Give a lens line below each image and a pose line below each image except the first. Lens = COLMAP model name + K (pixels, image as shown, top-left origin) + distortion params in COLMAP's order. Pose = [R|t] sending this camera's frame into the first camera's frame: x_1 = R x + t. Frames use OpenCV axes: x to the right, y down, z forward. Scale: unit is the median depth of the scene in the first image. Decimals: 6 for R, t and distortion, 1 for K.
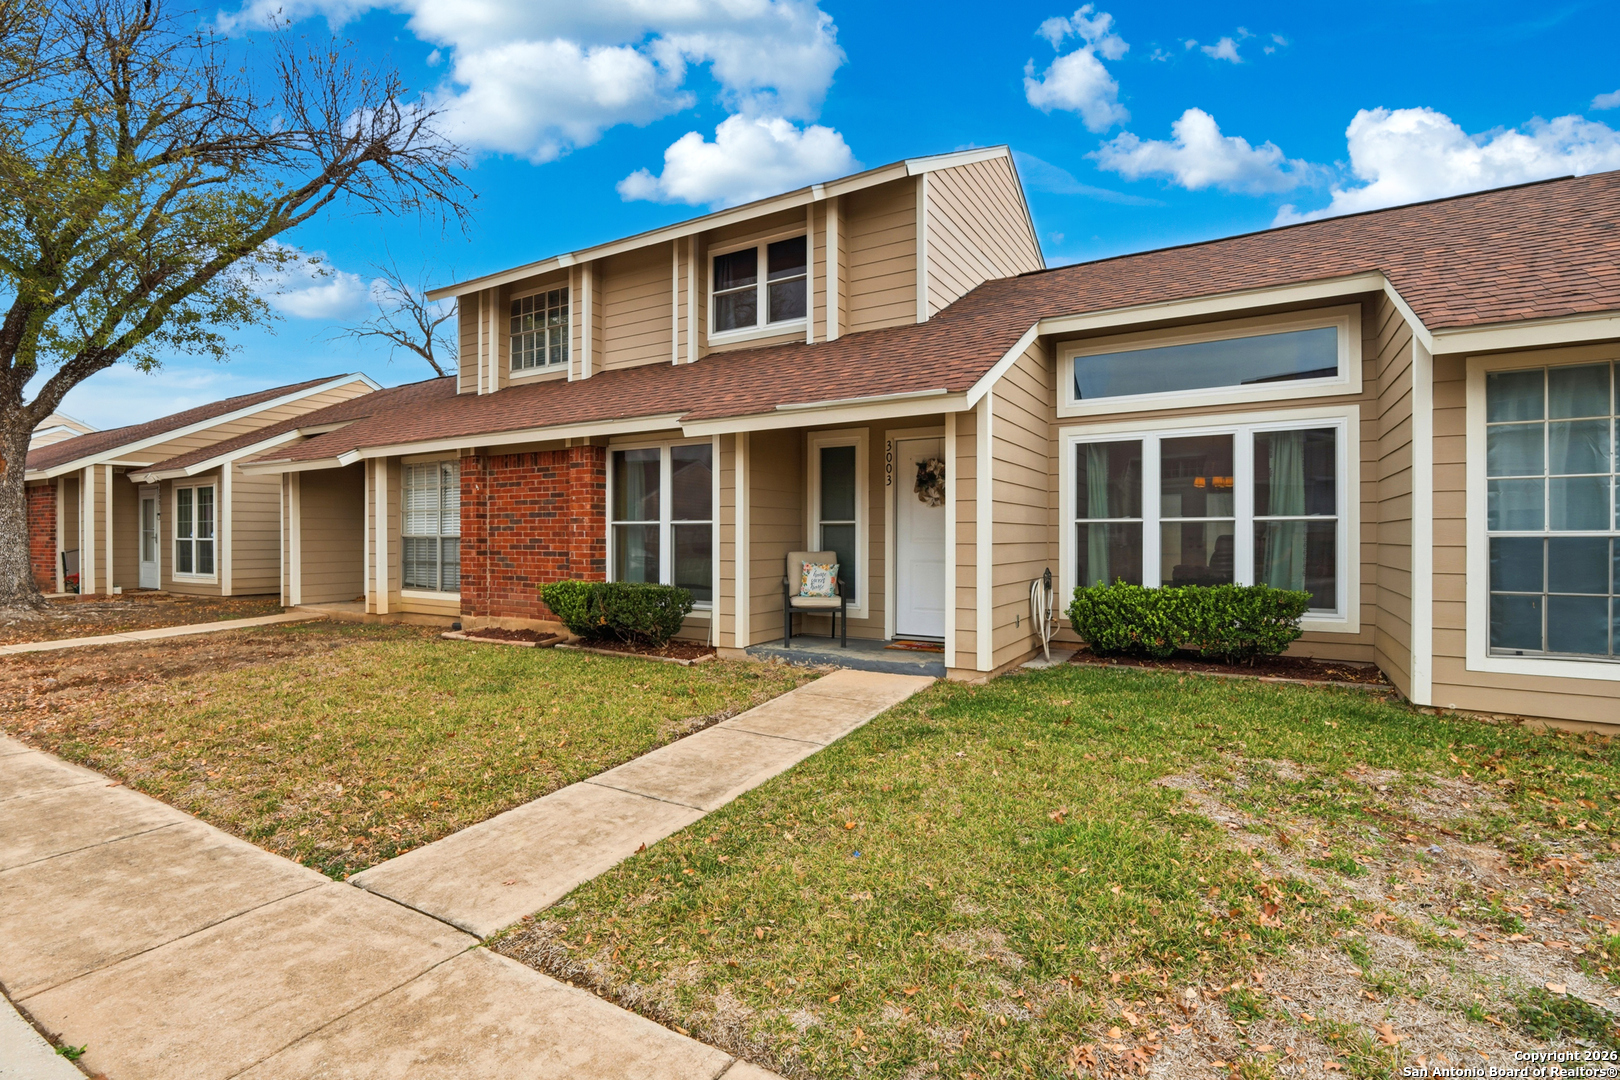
lens RADIAL K [[748.4, 0, 816.0], [0, 748.4, 535.7], [0, 0, 1]] dist [-0.008307, 0.000698]
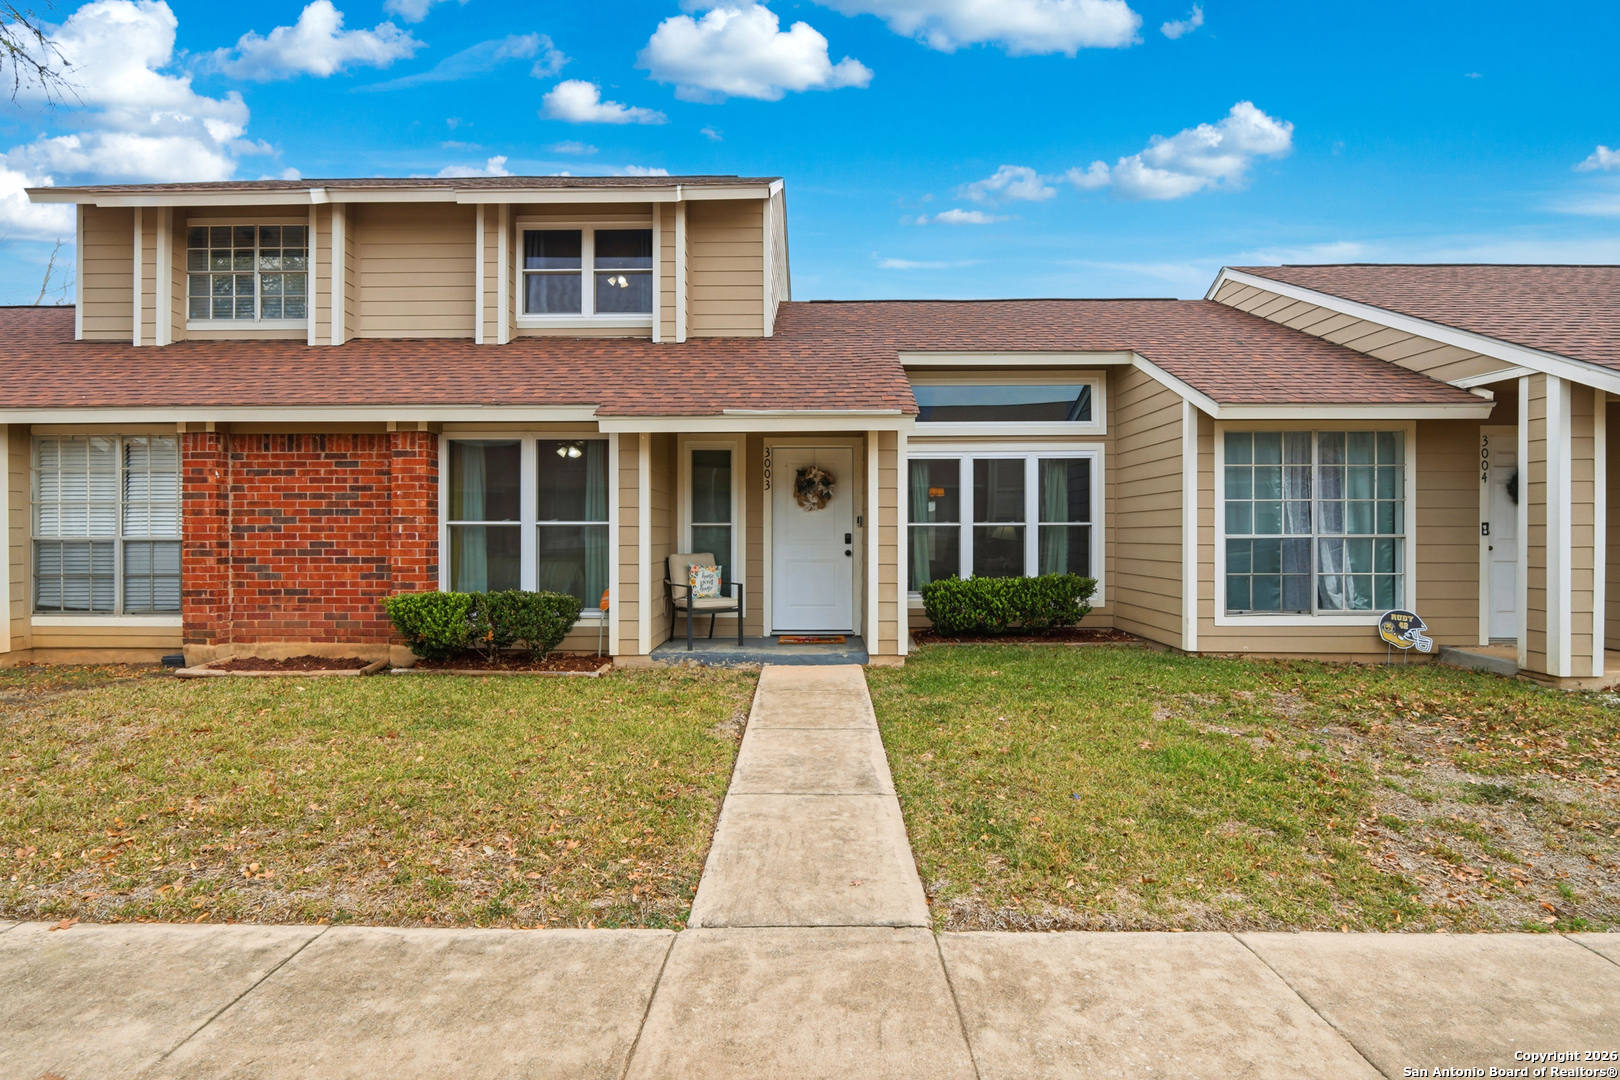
lens RADIAL K [[744.7, 0, 816.0], [0, 744.7, 531.8], [0, 0, 1]] dist [-0.009033, 0.000728]
pose [[0.866001, 0.001100, 0.500041, -0.337537], [0.000338, 0.999996, -0.002785, -0.004619], [-0.500042, 0.002581, 0.865997, 0.050843]]
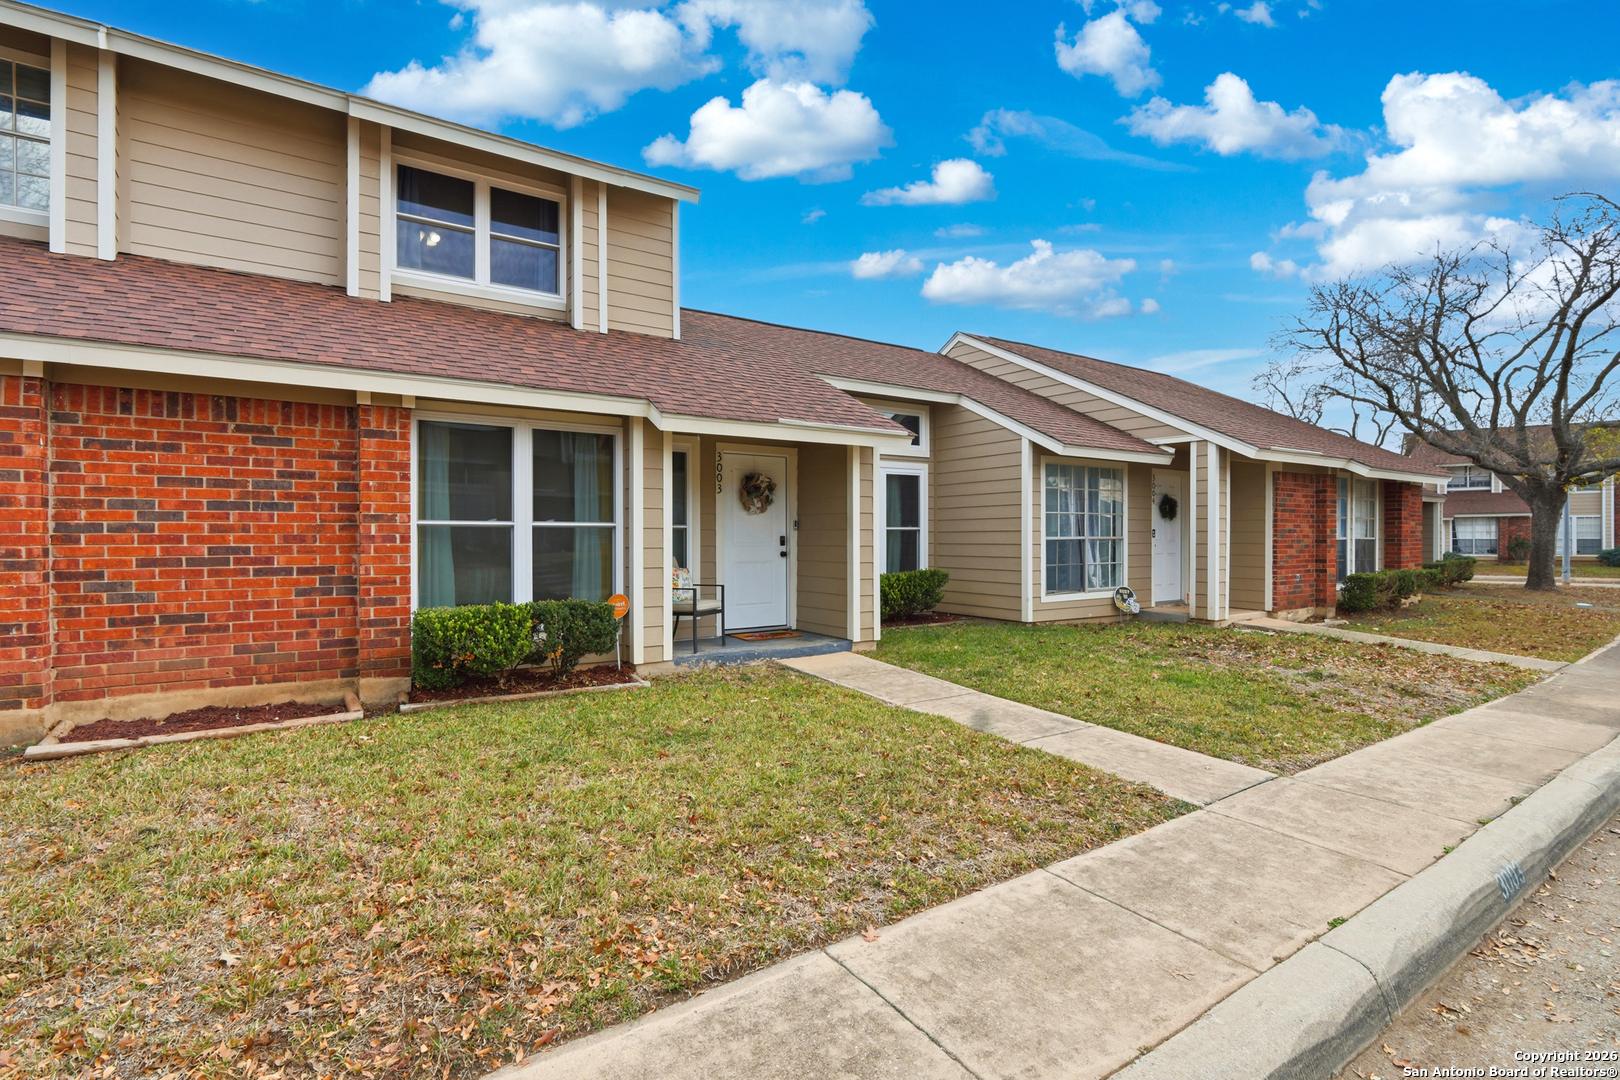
lens RADIAL K [[748.4, 0, 816.0], [0, 748.4, 535.7], [0, 0, 1]] dist [-0.008307, 0.000698]
pose [[0.434719, 0.001847, 0.900564, -0.747395], [0.000627, 0.999997, -0.002354, -0.003088], [-0.900566, 0.001588, 0.434716, 0.369285]]
